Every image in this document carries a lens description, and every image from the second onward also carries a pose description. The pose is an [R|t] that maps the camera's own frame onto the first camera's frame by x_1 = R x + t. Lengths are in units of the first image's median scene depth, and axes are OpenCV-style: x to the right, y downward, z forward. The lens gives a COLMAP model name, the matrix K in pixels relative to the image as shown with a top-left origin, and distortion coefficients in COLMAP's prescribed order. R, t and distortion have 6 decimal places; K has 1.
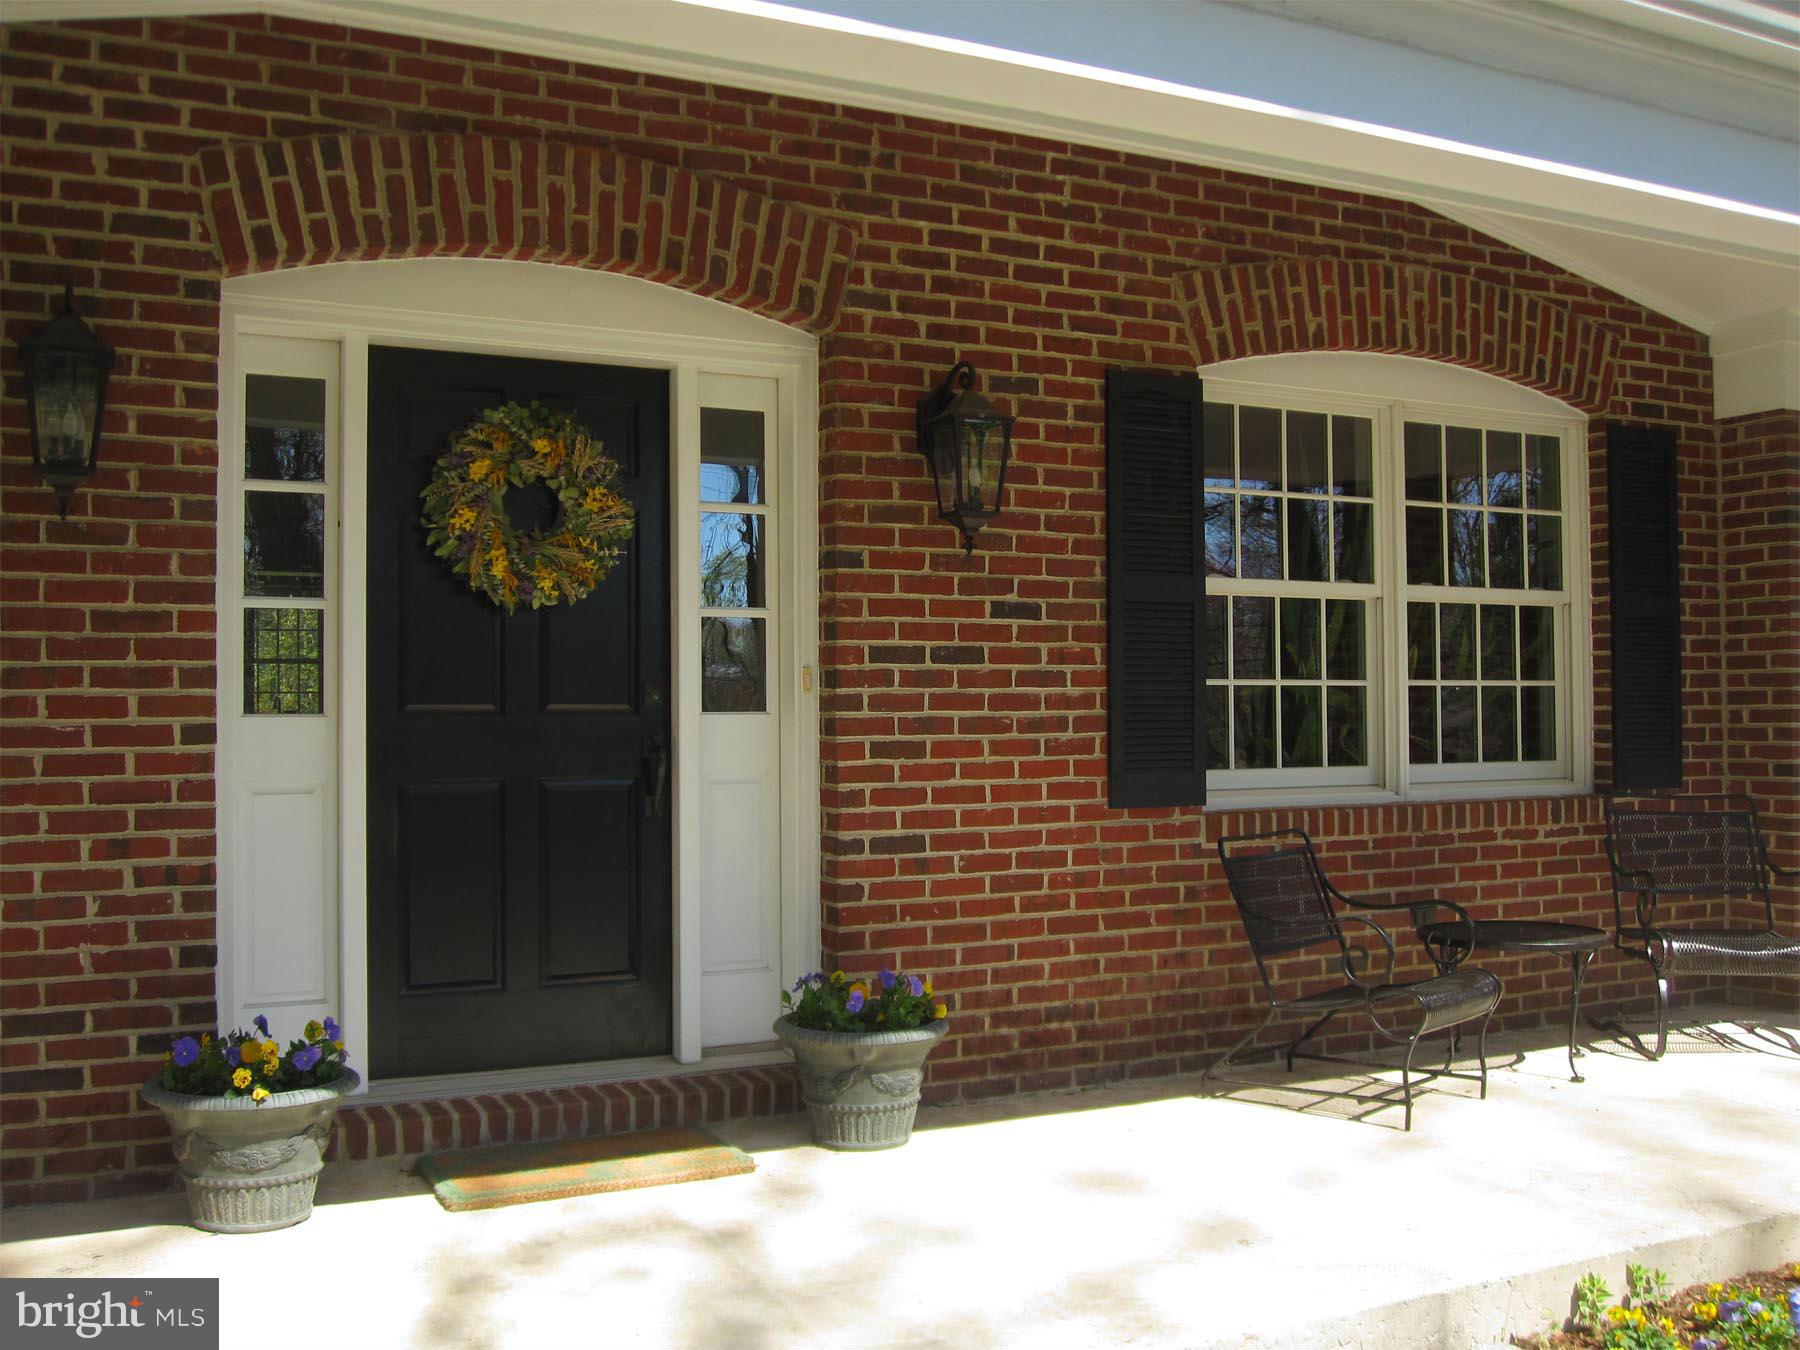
lens RADIAL K [[1757.9, 0, 903.2], [0, 1757.9, 663.0], [0, 0, 1]] dist [-0.057442, 0.000000]
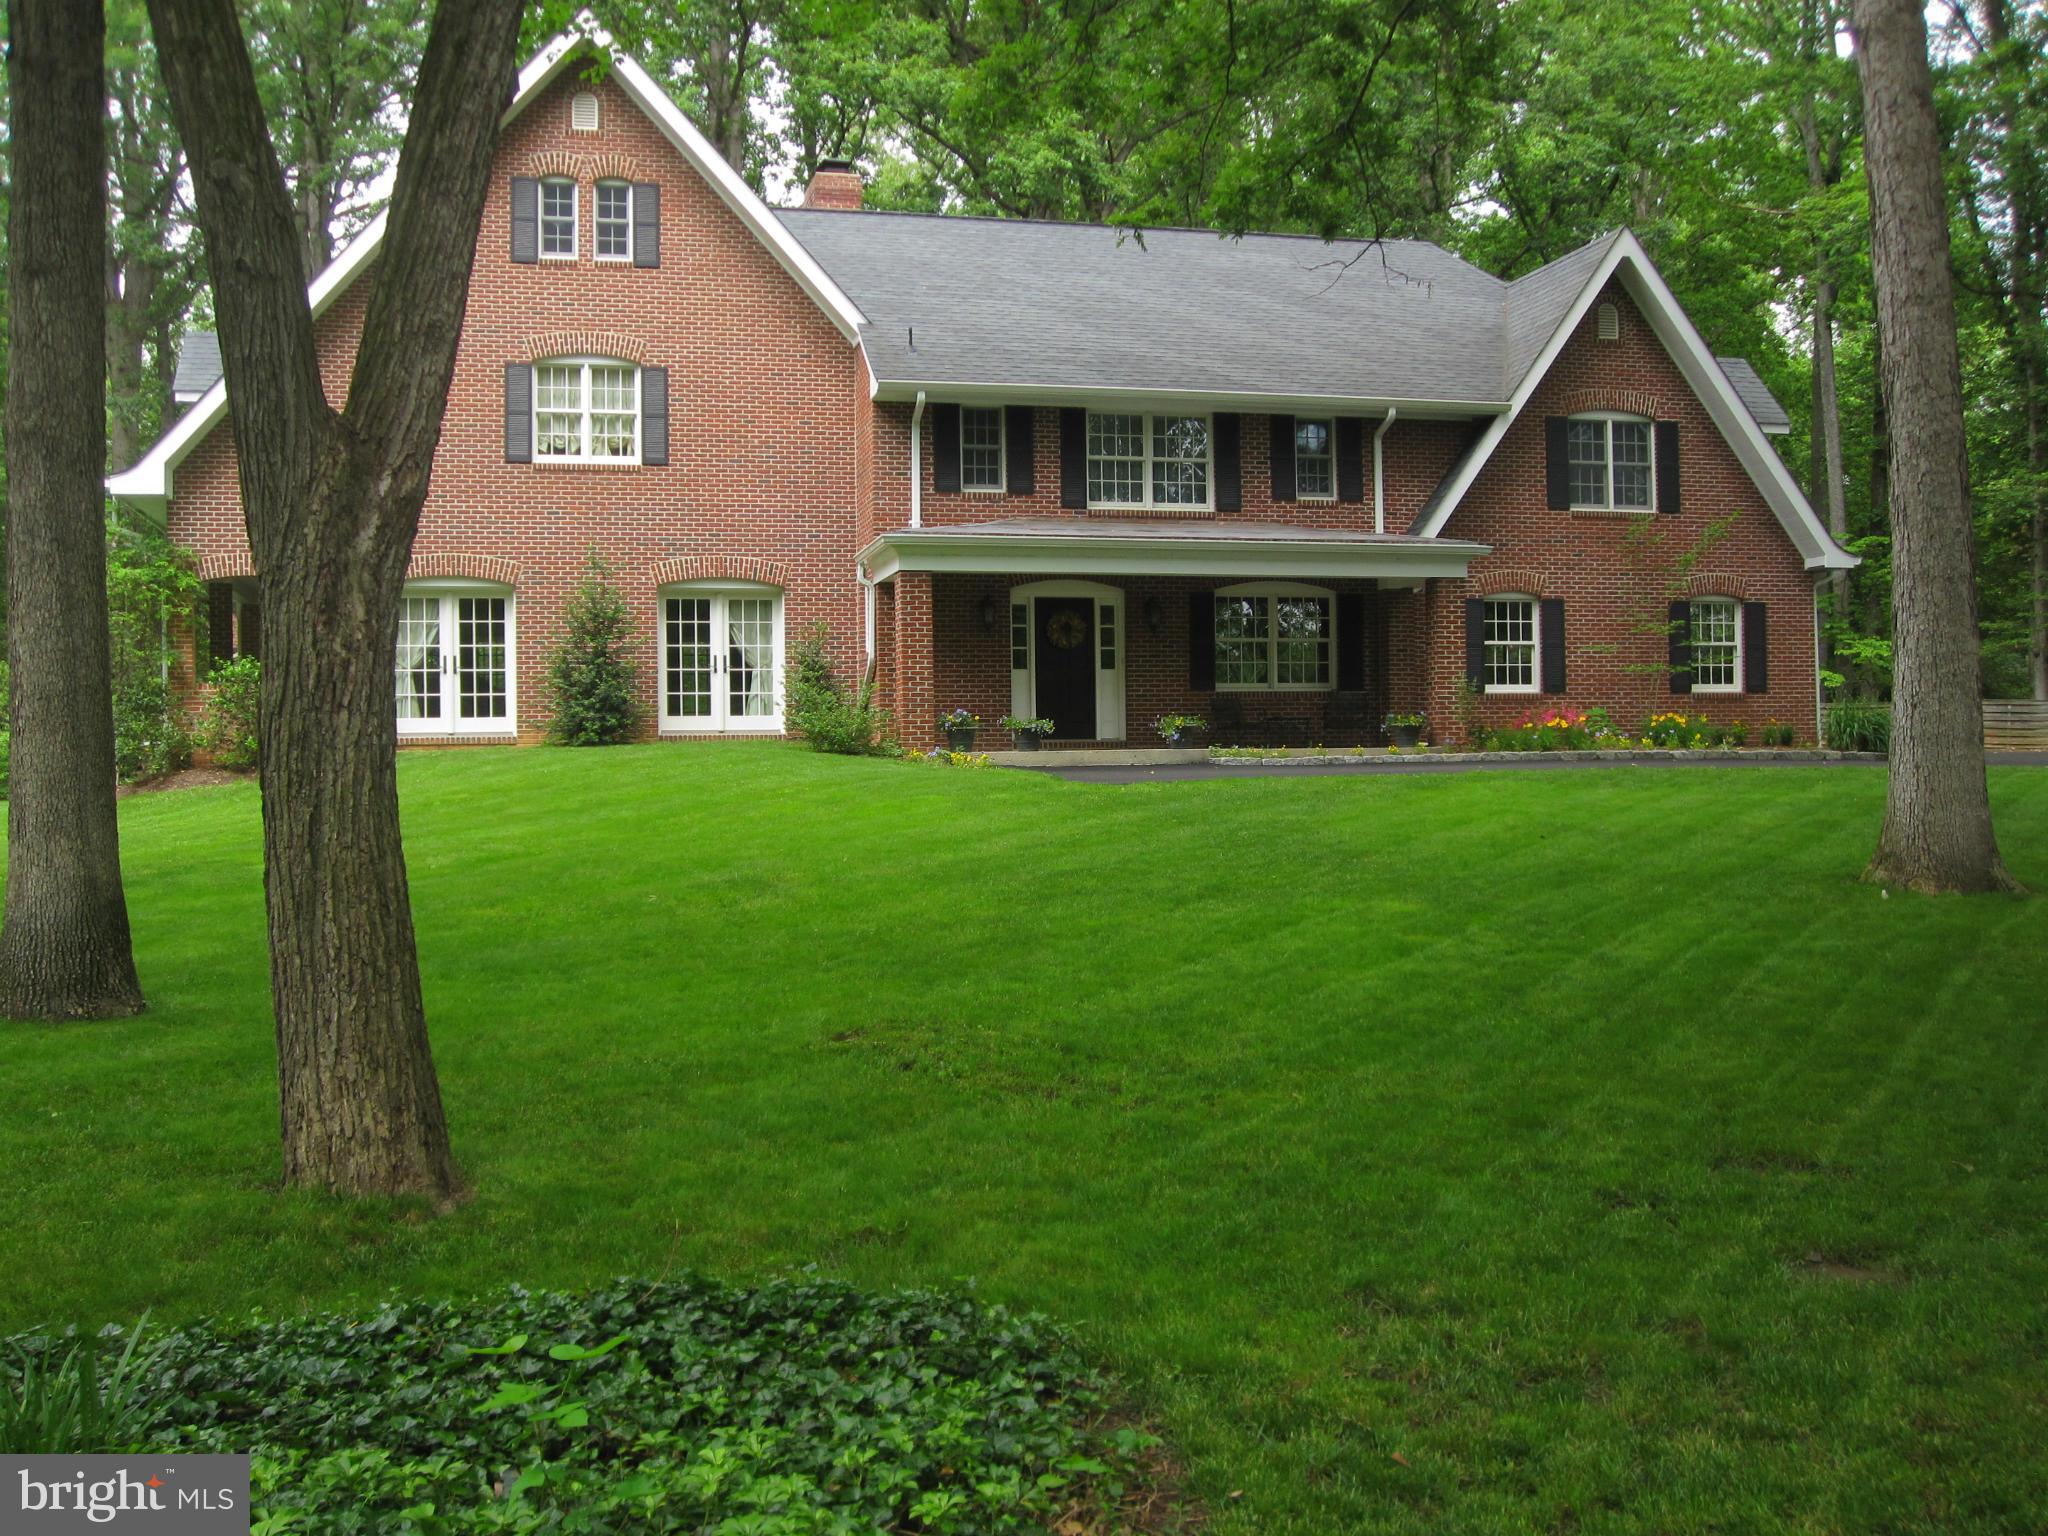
lens RADIAL K [[2000.1, 0, 1022.8], [0, 2000.1, 765.9], [0, 0, 1]] dist [-0.057442, 0.000000]
pose [[0.970325, -0.002315, -0.241794, 0.999693], [0.009537, 0.999542, 0.028703, 0.133977], [0.241617, -0.030157, 0.969903, -4.364713]]
